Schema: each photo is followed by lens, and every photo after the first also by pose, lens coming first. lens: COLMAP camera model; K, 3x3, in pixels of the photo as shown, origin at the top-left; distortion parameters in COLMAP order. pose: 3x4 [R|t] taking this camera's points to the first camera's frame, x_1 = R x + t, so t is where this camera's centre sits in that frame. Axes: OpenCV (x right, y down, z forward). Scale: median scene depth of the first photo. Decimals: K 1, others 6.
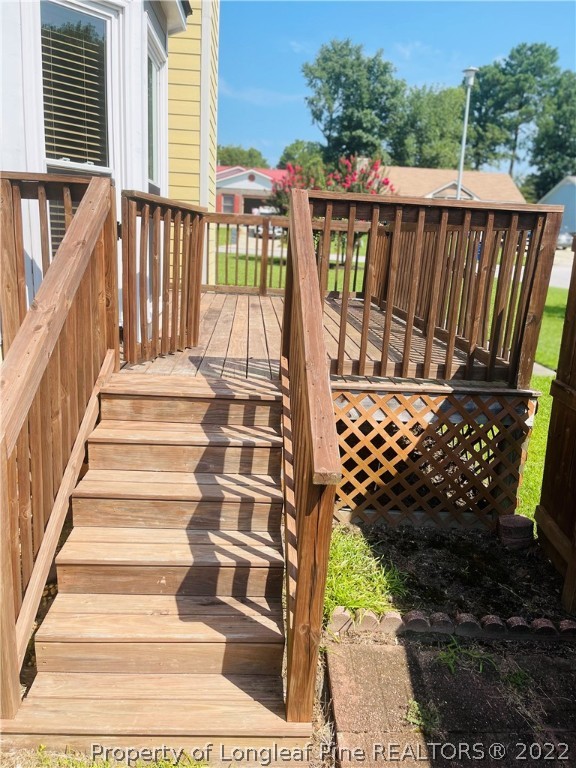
lens RADIAL K [[583.4, 0, 288.0], [0, 583.4, 384.0], [0, 0, 1]] dist [0.067098, -0.084431]
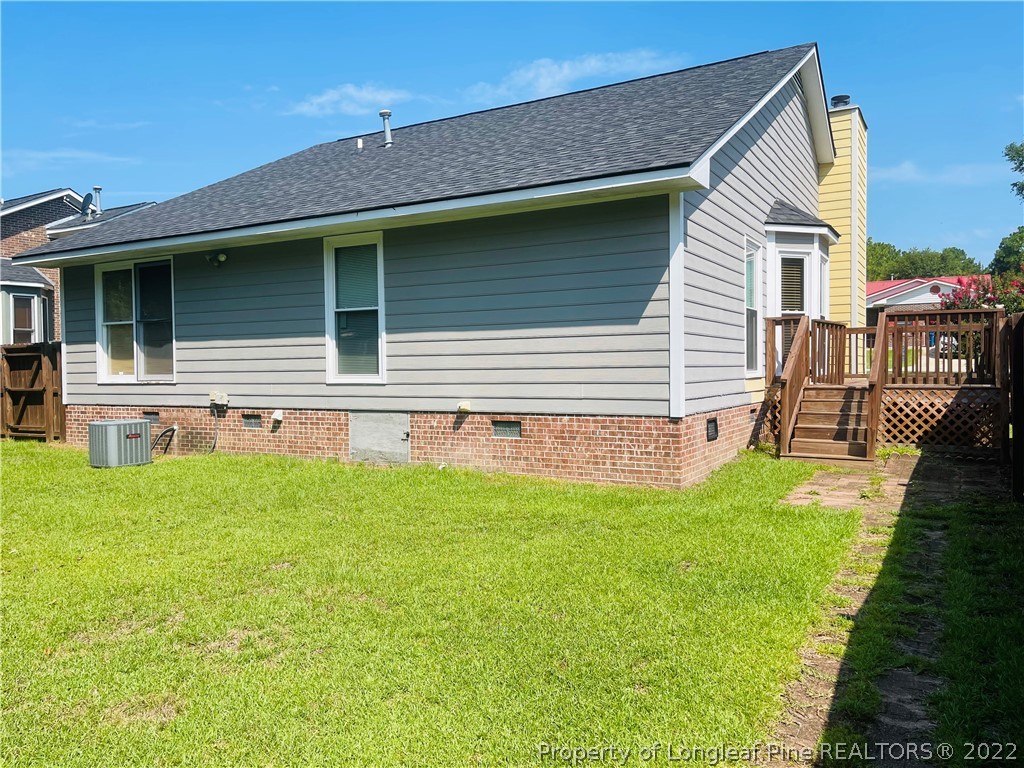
lens RADIAL K [[777.8, 0, 512.0], [0, 777.8, 384.0], [0, 0, 1]] dist [0.067098, -0.084431]
pose [[0.836410, -0.052877, -0.545547, 0.488968], [-0.078005, 0.973720, -0.213972, 0.791543], [0.542524, 0.221524, 0.810305, -2.453105]]
